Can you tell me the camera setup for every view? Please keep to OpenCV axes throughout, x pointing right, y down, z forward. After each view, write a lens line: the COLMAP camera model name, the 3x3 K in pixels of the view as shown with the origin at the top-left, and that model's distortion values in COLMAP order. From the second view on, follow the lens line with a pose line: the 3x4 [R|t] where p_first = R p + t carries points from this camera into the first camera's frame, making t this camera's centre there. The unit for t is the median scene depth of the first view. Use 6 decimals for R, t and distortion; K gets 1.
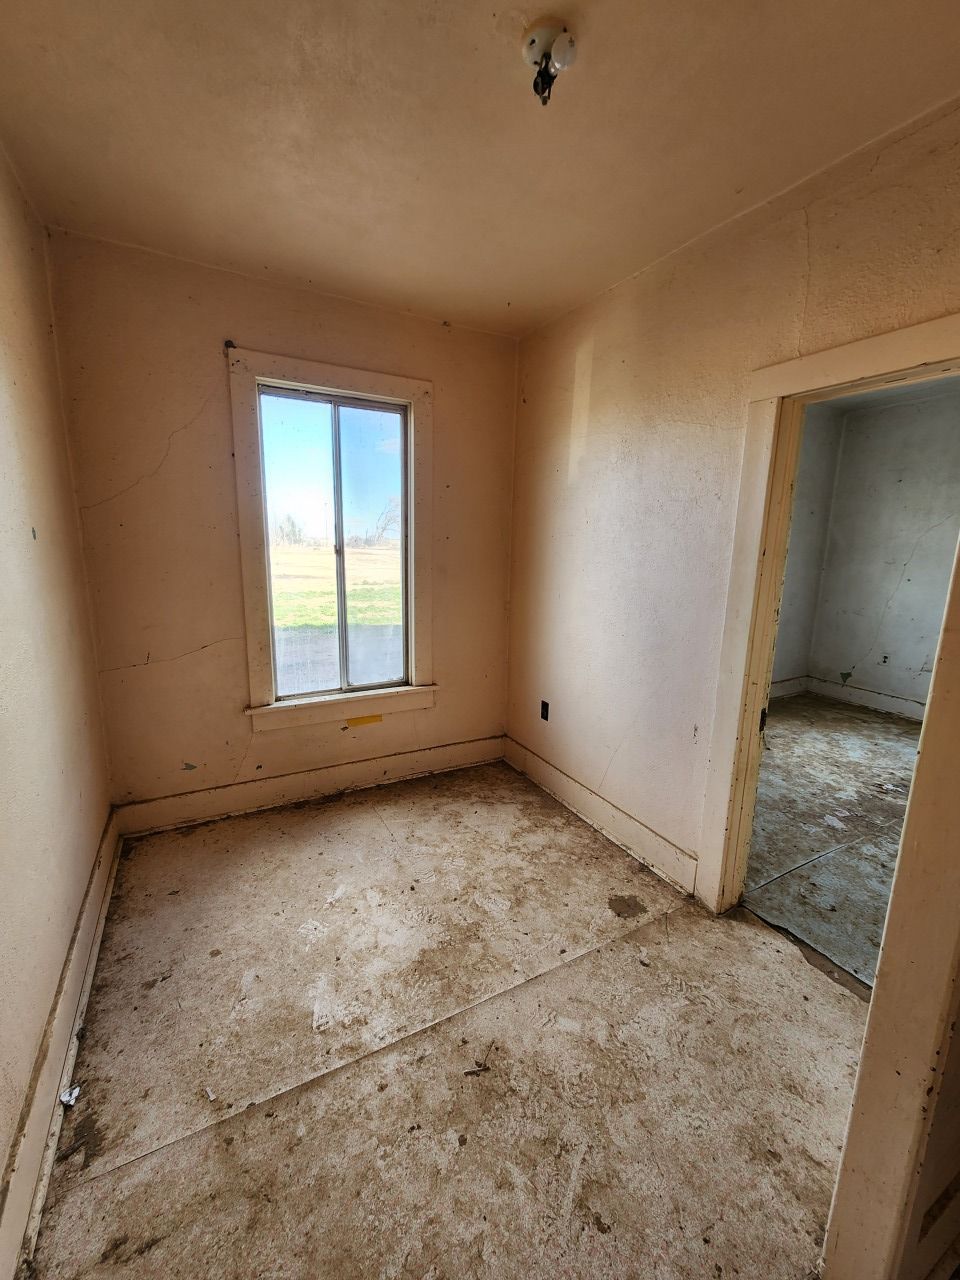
lens RADIAL K [[508.3, 0, 480.0], [0, 508.3, 640.0], [0, 0, 1]] dist [-0.013720, -0.000177]
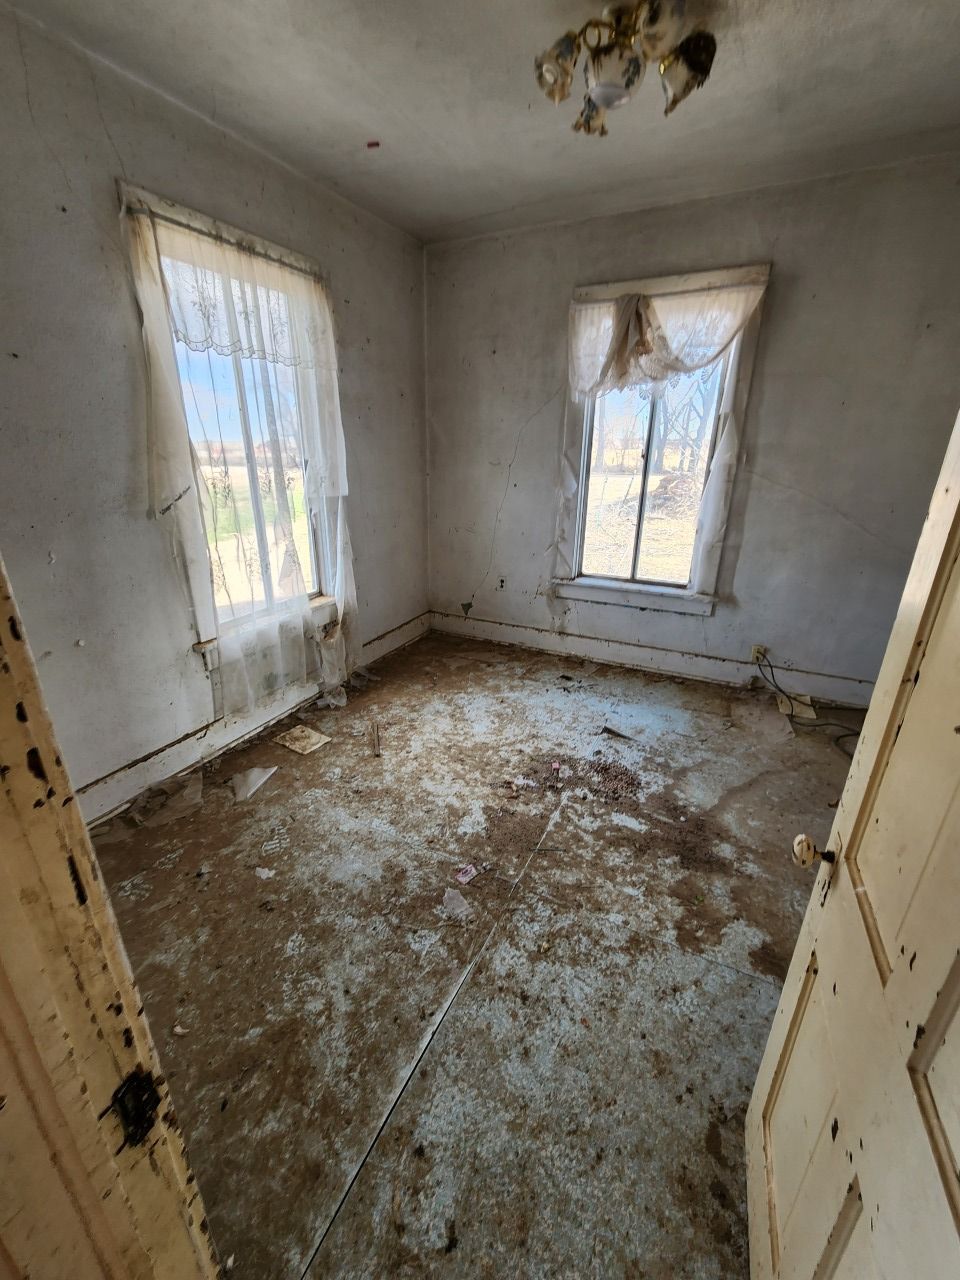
lens RADIAL K [[508.3, 0, 480.0], [0, 508.3, 640.0], [0, 0, 1]] dist [-0.013720, -0.000177]
pose [[0.806017, -0.212558, 0.552409, 0.338782], [0.108184, 0.970477, 0.215572, -0.068768], [-0.581921, -0.113993, 0.805216, 0.387284]]
